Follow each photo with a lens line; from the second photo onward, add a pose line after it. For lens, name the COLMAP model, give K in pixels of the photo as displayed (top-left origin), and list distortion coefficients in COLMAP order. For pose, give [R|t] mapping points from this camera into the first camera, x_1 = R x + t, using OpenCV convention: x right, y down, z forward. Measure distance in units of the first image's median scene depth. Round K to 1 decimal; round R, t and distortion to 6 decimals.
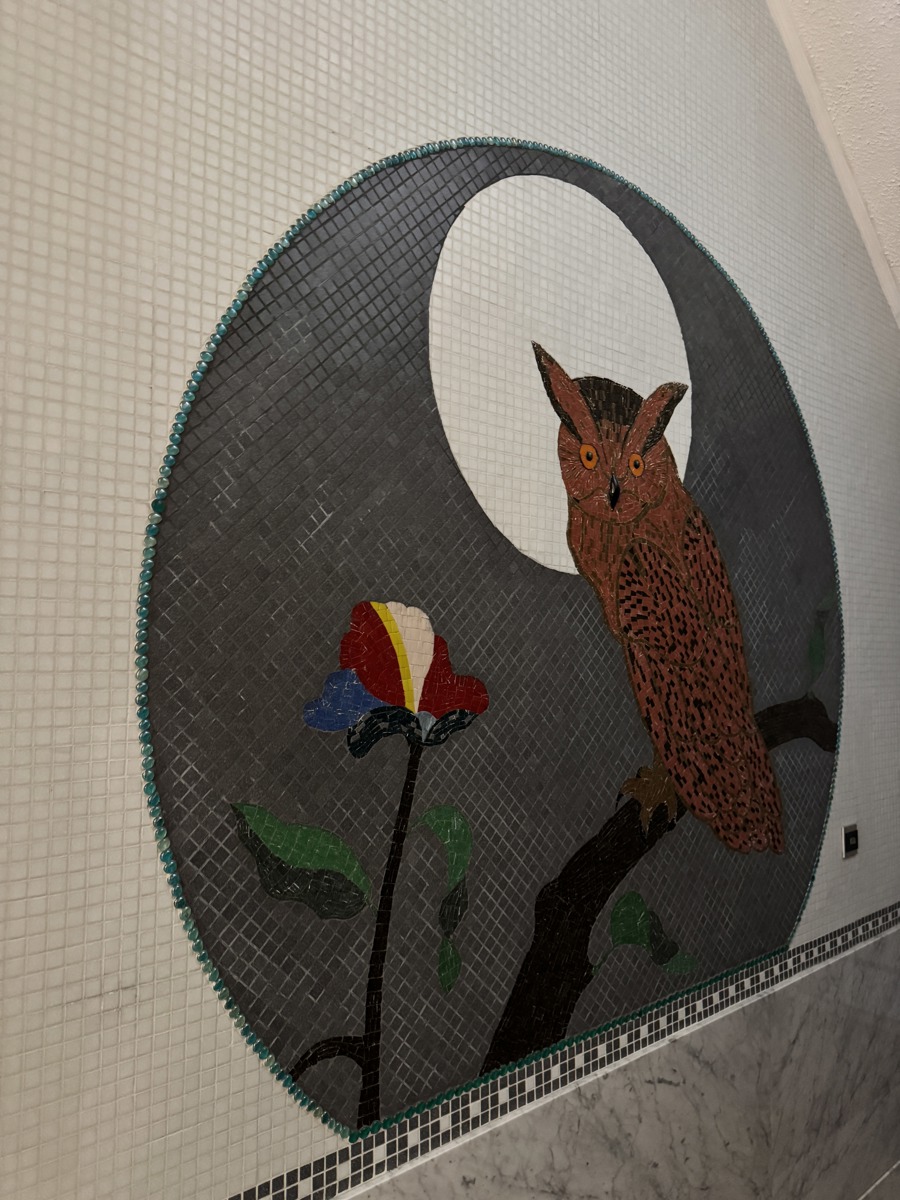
lens RADIAL K [[858.8, 0, 452.0], [0, 858.8, 597.1], [0, 0, 1]] dist [0.020783, -0.033503]
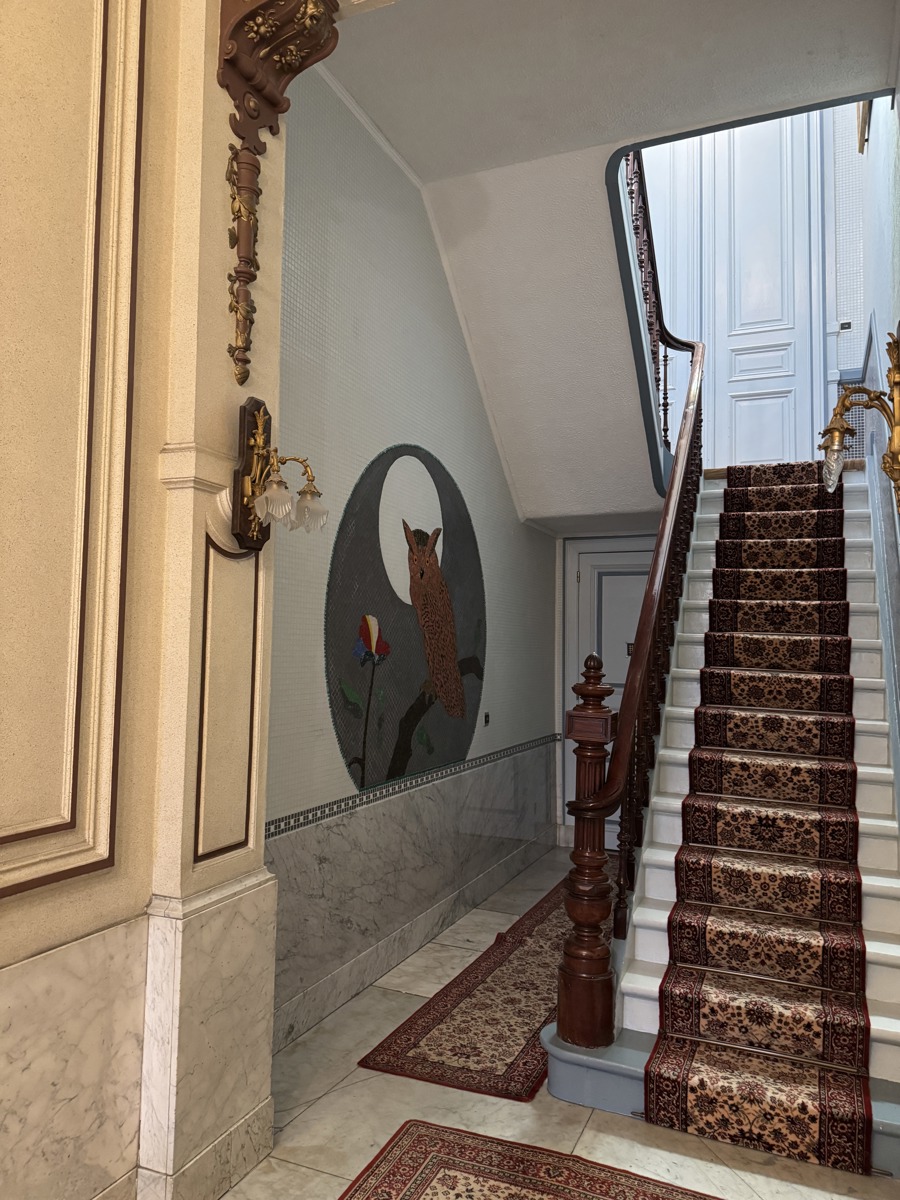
lens RADIAL K [[858.8, 0, 448.9], [0, 858.8, 597.8], [0, 0, 1]] dist [0.020783, -0.033503]
pose [[0.896850, 0.033005, 0.441101, -0.969509], [-0.035511, 0.999366, -0.002575, -0.047947], [-0.440907, -0.013354, 0.897454, -1.508915]]
